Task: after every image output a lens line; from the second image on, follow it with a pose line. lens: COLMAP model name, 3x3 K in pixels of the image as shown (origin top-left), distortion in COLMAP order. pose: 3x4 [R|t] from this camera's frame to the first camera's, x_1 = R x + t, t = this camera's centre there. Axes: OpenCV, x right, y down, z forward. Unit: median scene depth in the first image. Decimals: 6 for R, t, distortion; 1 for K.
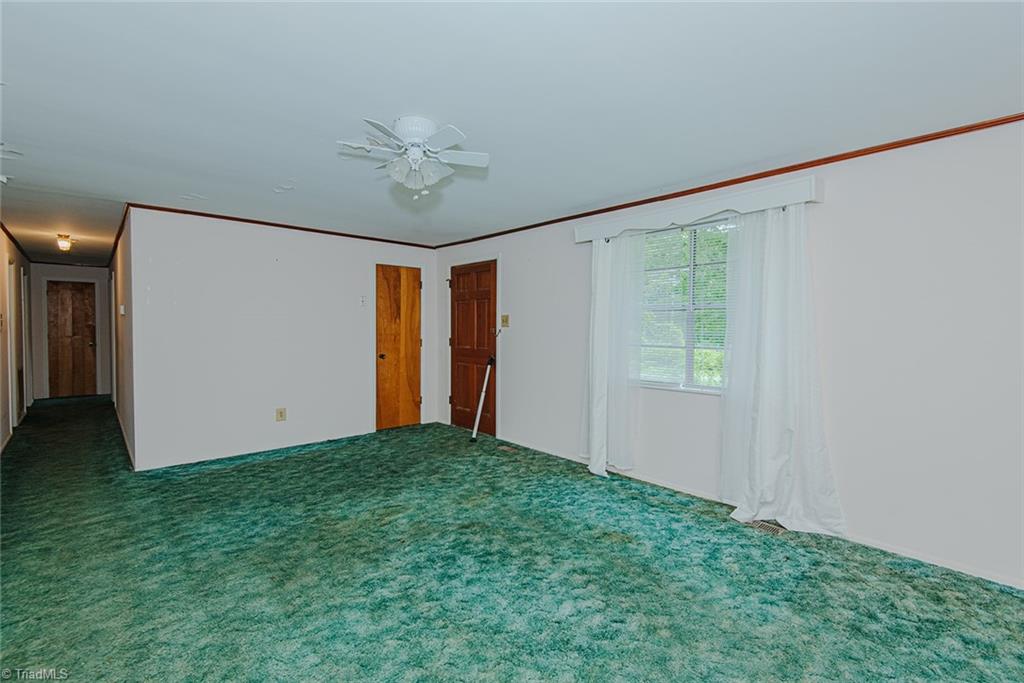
lens RADIAL K [[464.2, 0, 512.4], [0, 464.2, 334.9], [0, 0, 1]] dist [0.018666, -0.012627]
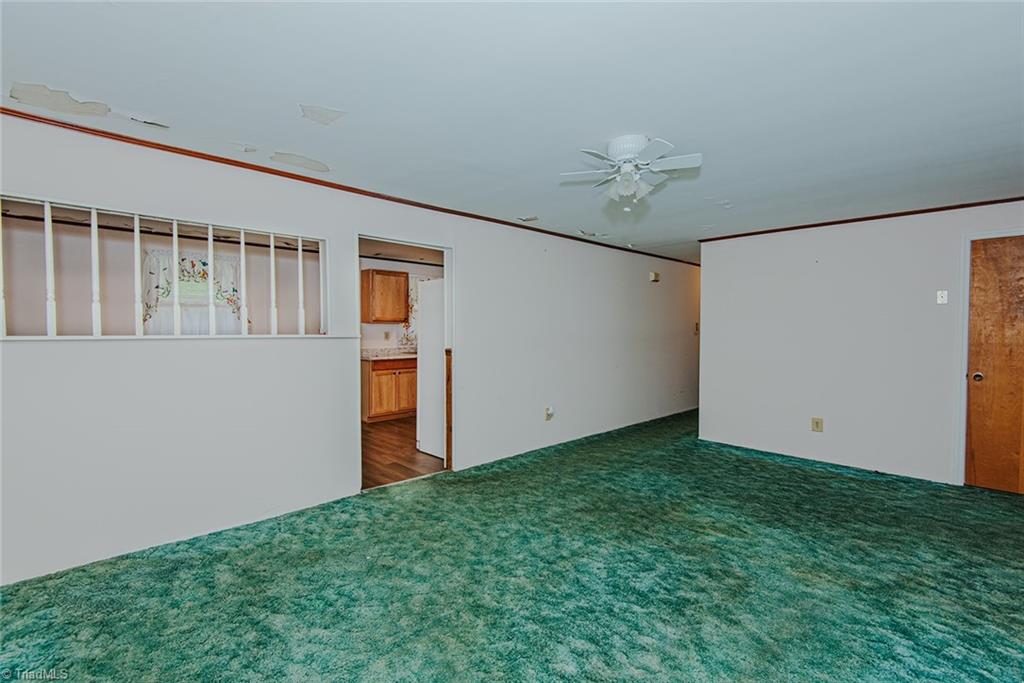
lens RADIAL K [[464.2, 0, 513.0], [0, 464.2, 339.1], [0, 0, 1]] dist [0.018666, -0.012627]
pose [[0.025007, 0.022022, -0.999445, 0.582011], [-0.028478, 0.999367, 0.021308, -0.006262], [0.999282, 0.027929, 0.025618, 0.488806]]
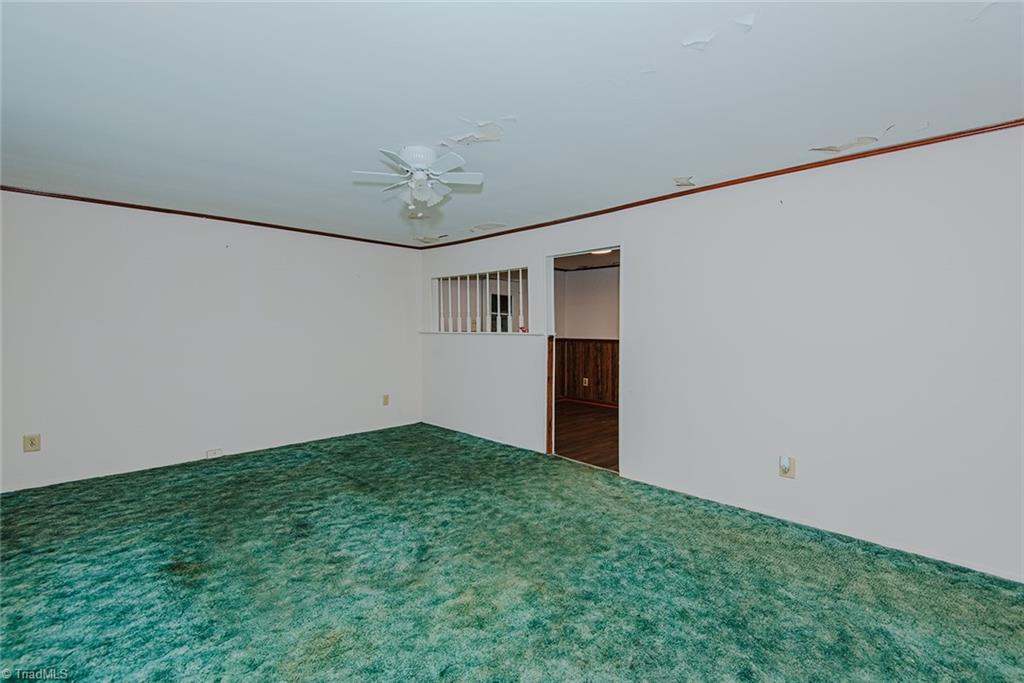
lens RADIAL K [[464.2, 0, 513.6], [0, 464.2, 340.8], [0, 0, 1]] dist [0.018666, -0.012627]
pose [[-0.998606, -0.009736, -0.051875, -0.257337], [-0.012659, 0.998333, 0.056310, -0.033908], [0.051241, 0.056888, -0.997065, 1.470438]]
